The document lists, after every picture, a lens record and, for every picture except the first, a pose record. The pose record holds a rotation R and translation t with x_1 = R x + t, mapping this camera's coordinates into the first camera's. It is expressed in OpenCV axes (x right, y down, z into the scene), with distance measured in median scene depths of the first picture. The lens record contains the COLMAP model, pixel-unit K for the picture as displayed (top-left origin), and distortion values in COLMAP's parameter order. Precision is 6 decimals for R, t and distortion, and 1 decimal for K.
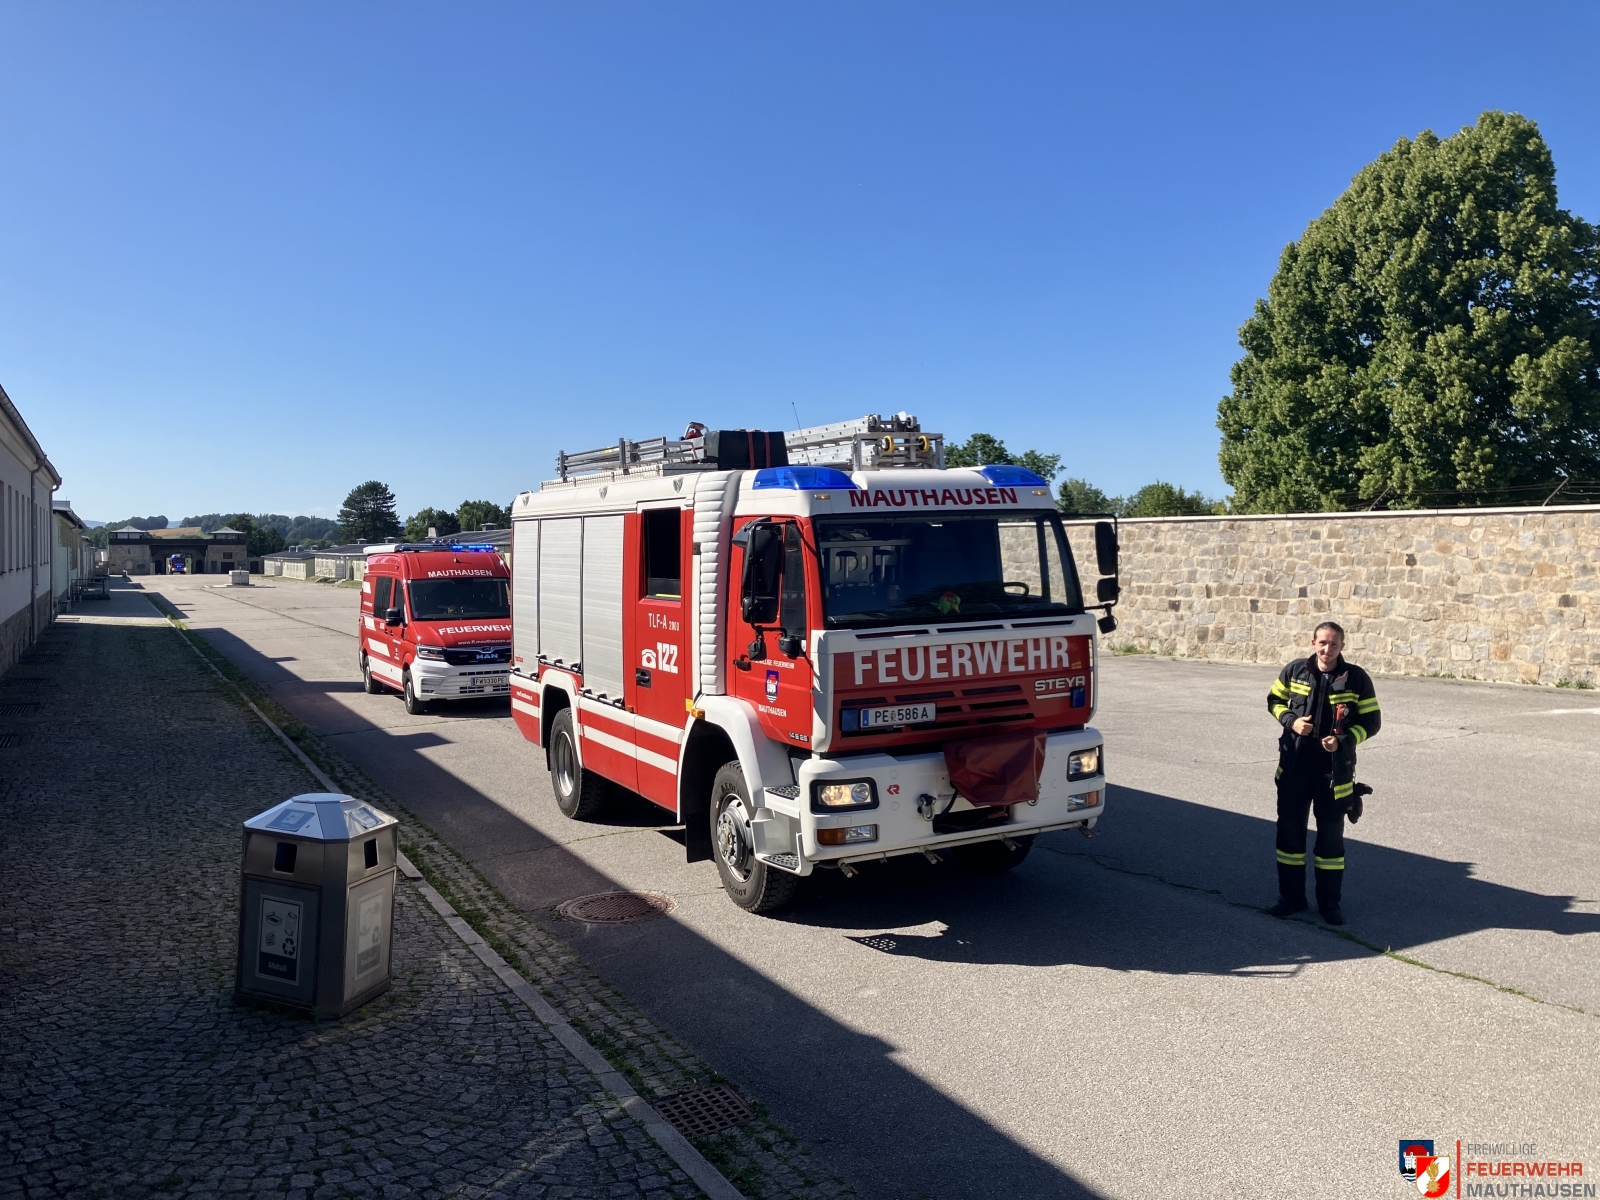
lens RADIAL K [[1311.3, 0, 799.7], [0, 1311.3, 597.4], [0, 0, 1]] dist [0.011783, -0.004229]
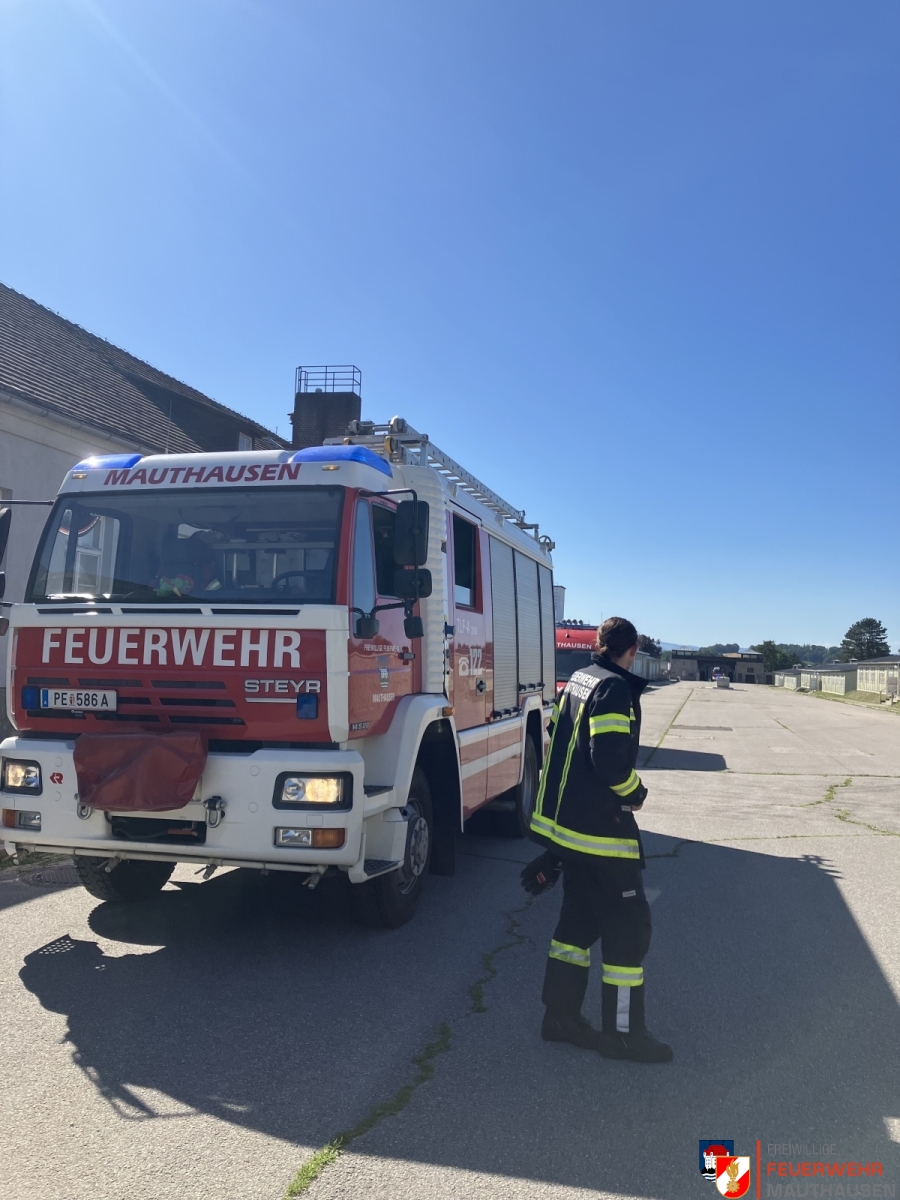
lens RADIAL K [[983.4, 0, 449.9], [0, 983.4, 601.1], [0, 0, 1]] dist [0.011783, -0.004229]
pose [[0.743188, -0.004163, -0.669069, 0.714616], [-0.067786, 0.994367, -0.081482, 0.057796], [0.665640, 0.105910, 0.738720, 0.632800]]
